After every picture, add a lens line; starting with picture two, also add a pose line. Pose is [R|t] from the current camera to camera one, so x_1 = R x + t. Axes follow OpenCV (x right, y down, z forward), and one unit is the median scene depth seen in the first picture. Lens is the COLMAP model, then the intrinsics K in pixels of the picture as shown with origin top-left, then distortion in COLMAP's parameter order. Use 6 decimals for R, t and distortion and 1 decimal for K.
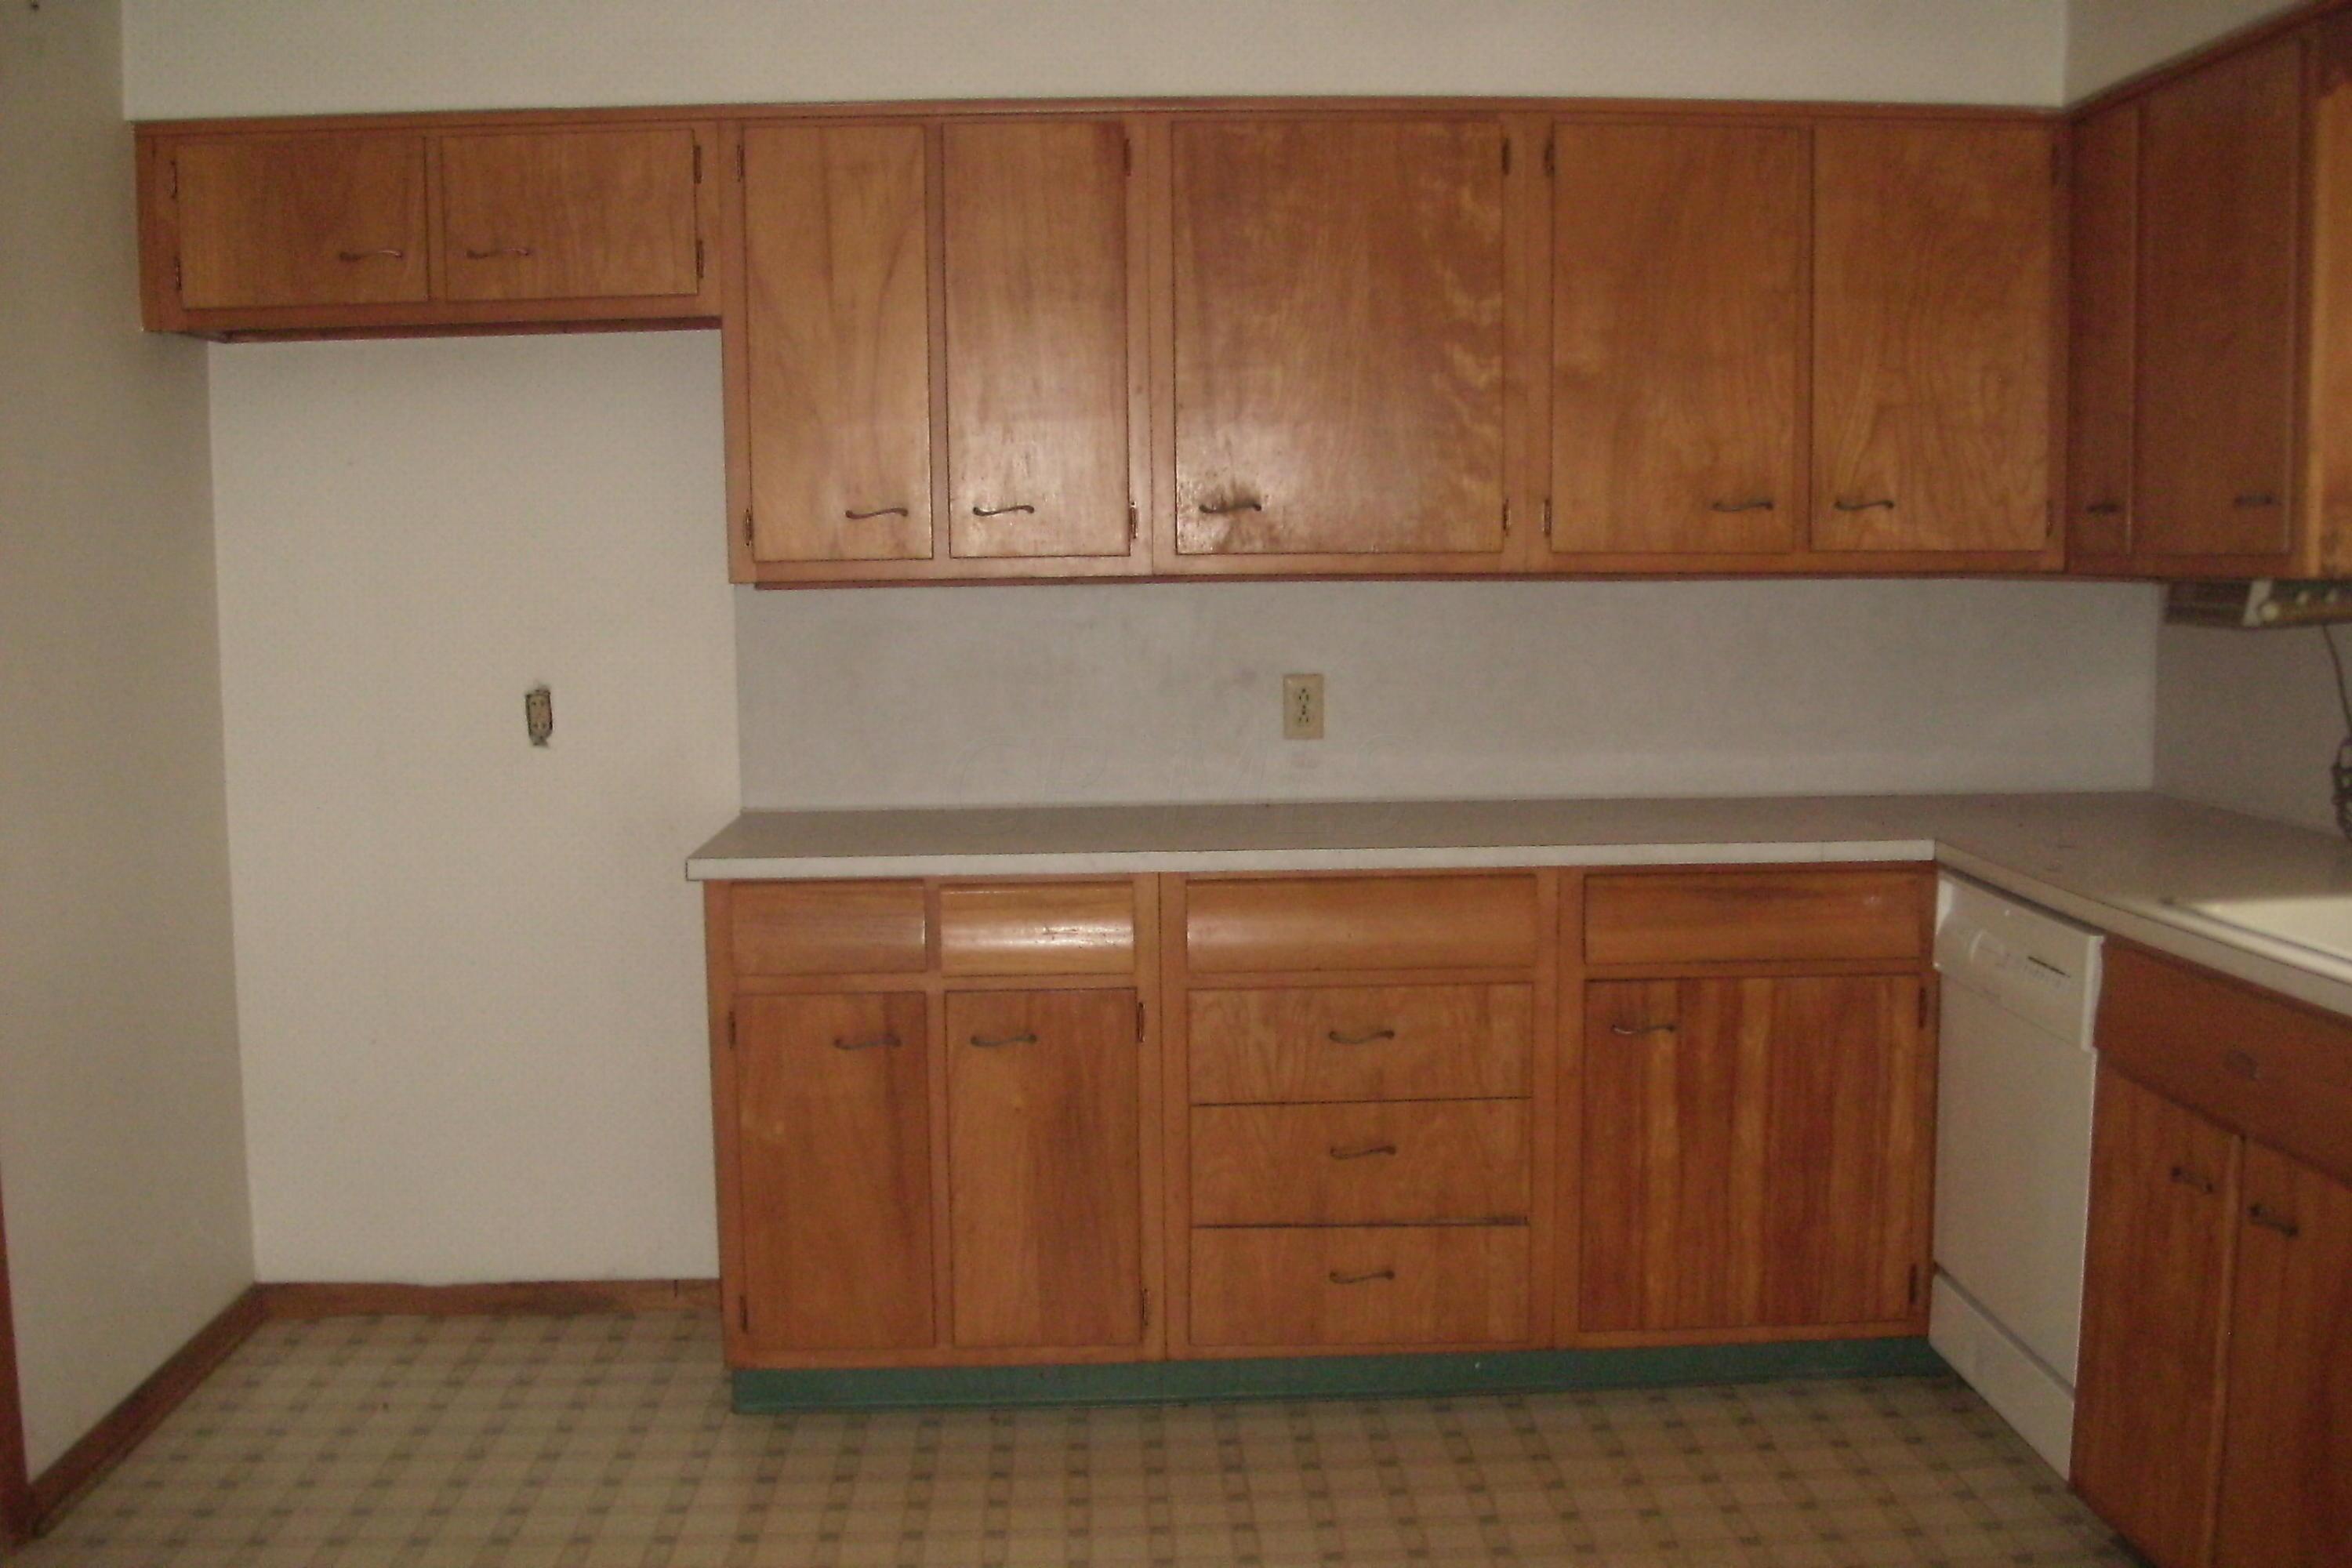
lens RADIAL K [[2426.3, 0, 1176.0], [0, 2426.3, 784.0], [0, 0, 1]] dist [-0.108135, 0.024739]
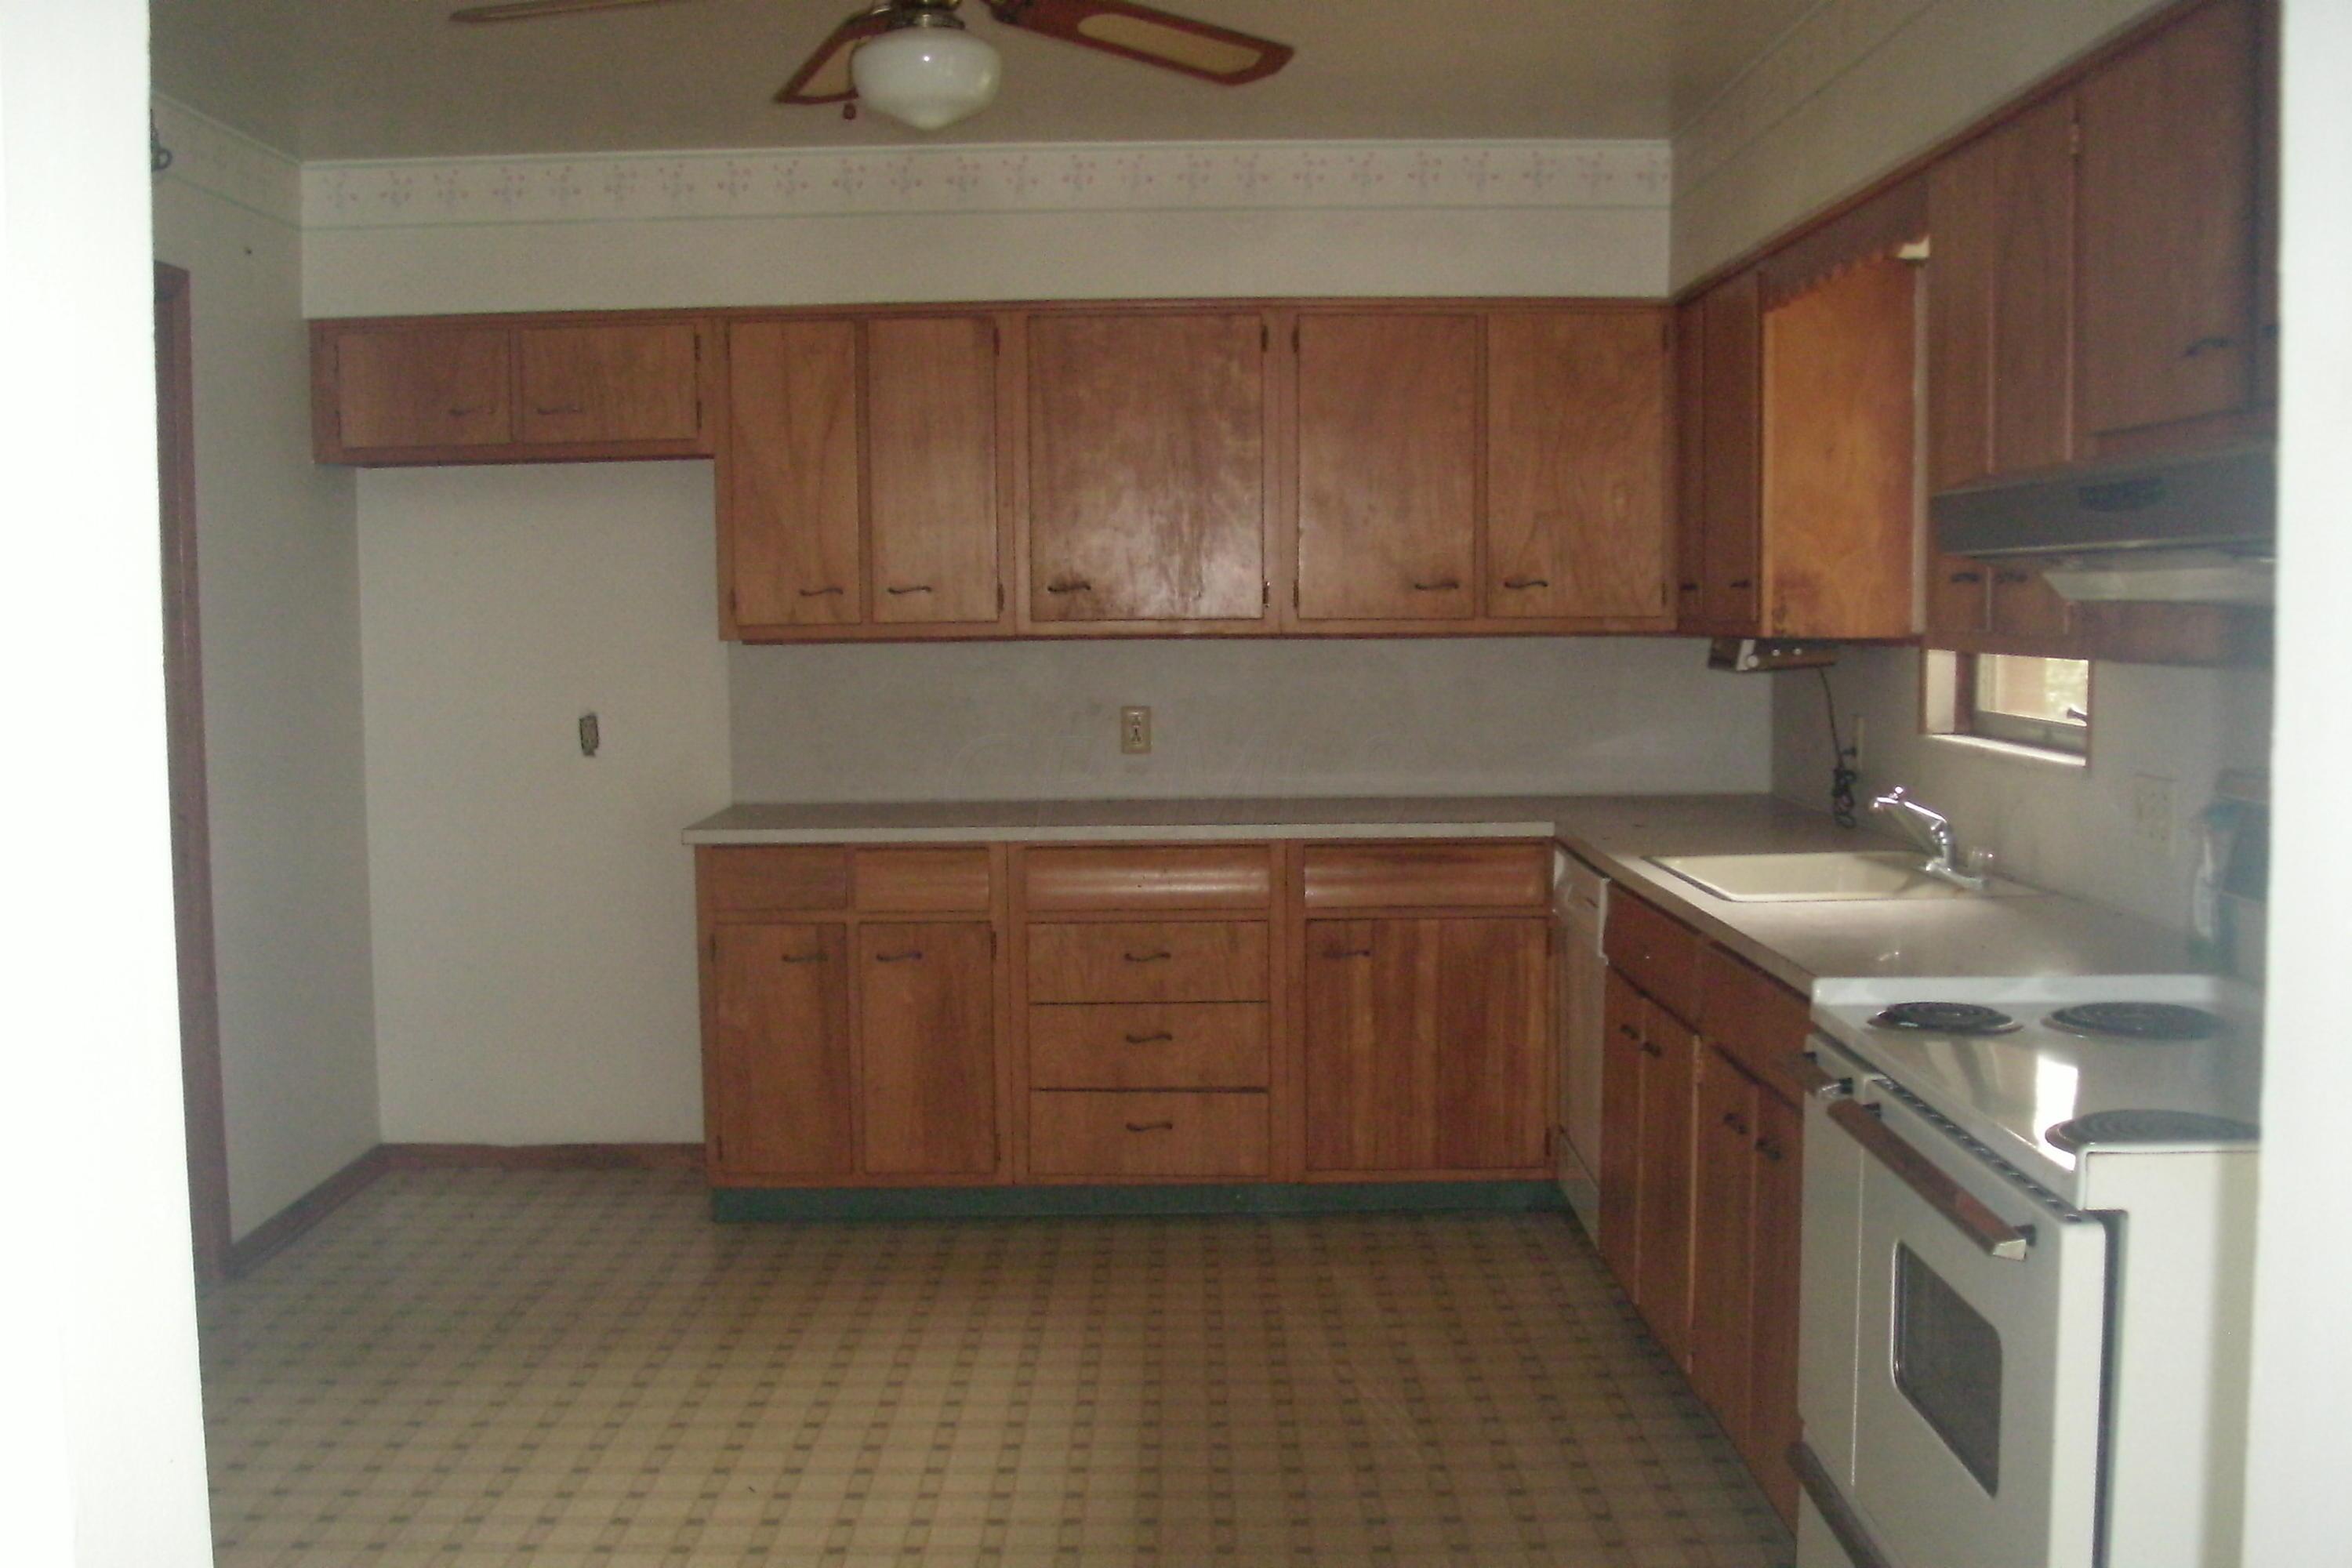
lens RADIAL K [[2535.4, 0, 1176.0], [0, 2535.4, 784.0], [0, 0, 1]] dist [-0.061185, -0.218004]
pose [[0.998766, 0.004408, -0.049466, 0.163347], [-0.005487, 0.999749, -0.021707, 0.033276], [0.049358, 0.021952, 0.998540, -0.489168]]
